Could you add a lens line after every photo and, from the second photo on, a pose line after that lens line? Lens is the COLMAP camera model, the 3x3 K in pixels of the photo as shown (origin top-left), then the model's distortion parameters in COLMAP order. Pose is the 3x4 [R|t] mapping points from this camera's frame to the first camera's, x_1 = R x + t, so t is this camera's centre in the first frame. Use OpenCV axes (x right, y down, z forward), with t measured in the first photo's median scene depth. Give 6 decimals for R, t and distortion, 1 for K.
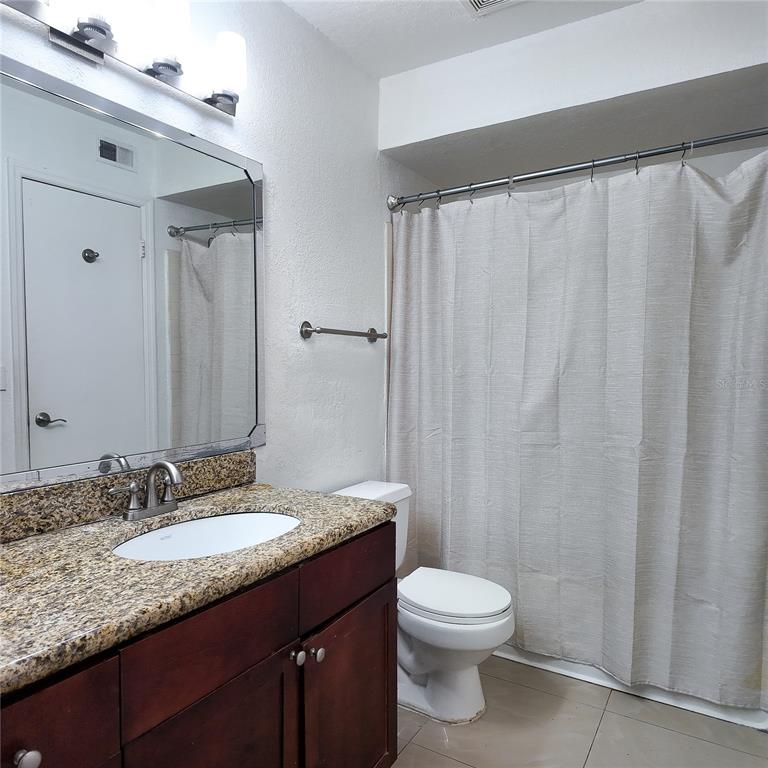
lens RADIAL K [[570.2, 0, 386.8], [0, 570.2, 394.7], [0, 0, 1]] dist [0.065428, -0.080498]
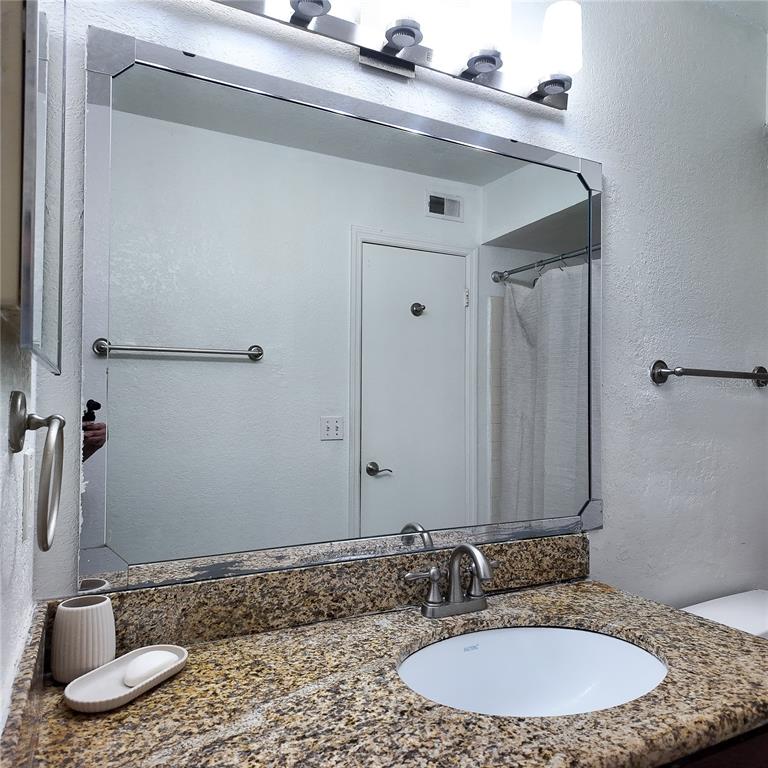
lens RADIAL K [[570.2, 0, 386.8], [0, 570.2, 394.7], [0, 0, 1]] dist [0.065428, -0.080498]
pose [[0.851476, -0.013956, -0.524208, -0.069191], [-0.031093, 0.996543, -0.077034, -0.022134], [0.523471, 0.081892, 0.848099, 0.252712]]
